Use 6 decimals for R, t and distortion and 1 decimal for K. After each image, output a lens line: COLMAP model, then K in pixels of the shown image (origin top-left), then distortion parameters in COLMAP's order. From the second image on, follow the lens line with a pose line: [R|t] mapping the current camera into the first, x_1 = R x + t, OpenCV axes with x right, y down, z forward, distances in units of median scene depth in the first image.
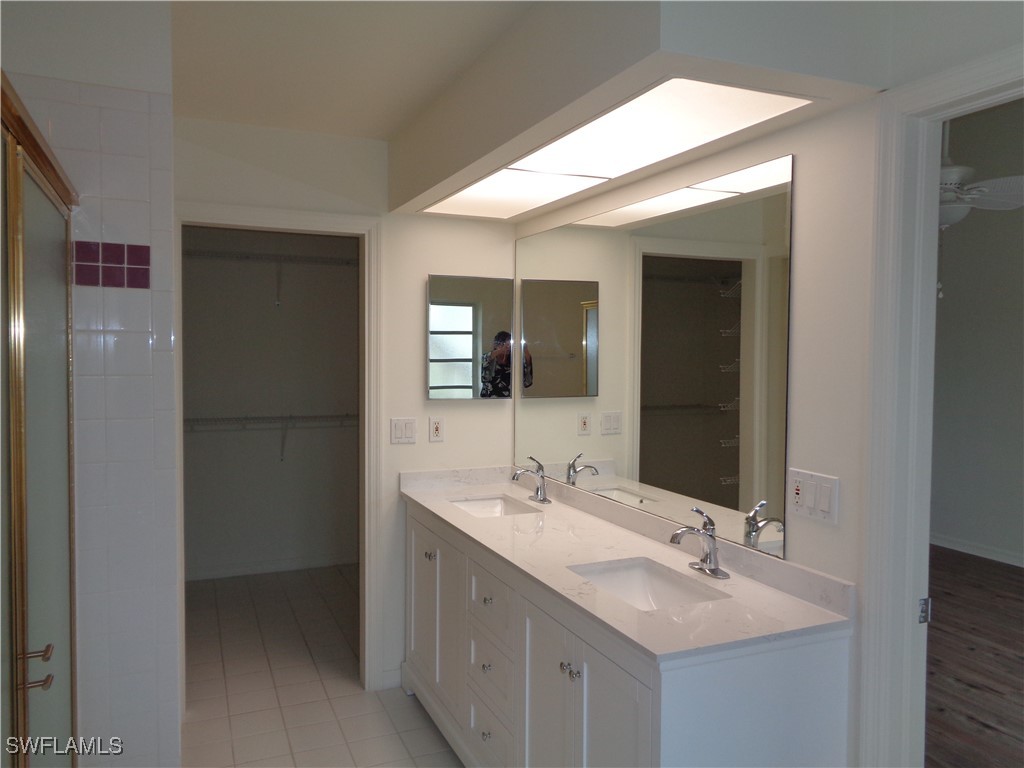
lens RADIAL K [[772.2, 0, 513.1], [0, 772.2, 381.5], [0, 0, 1]] dist [0.006479, 0.004639]
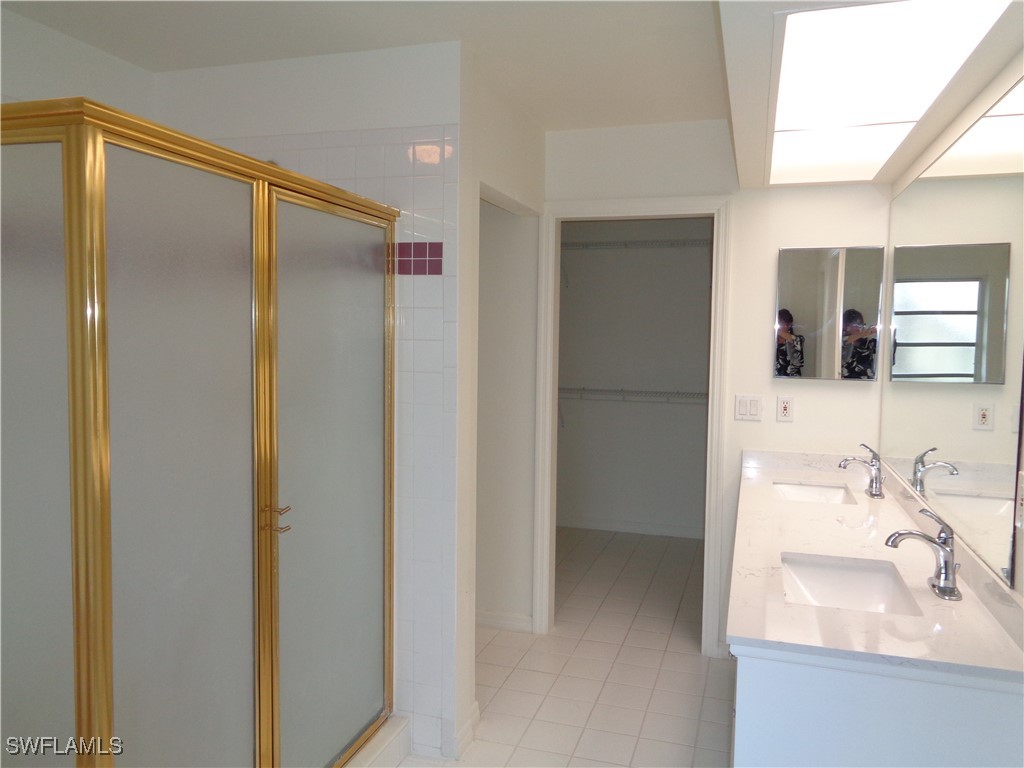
lens RADIAL K [[772.2, 0, 513.1], [0, 772.2, 381.5], [0, 0, 1]] dist [0.006479, 0.004639]
pose [[0.753269, 0.046081, -0.656096, 0.283720], [-0.034307, 0.998937, 0.030772, 0.009705], [0.656817, -0.000670, 0.754050, 0.049095]]
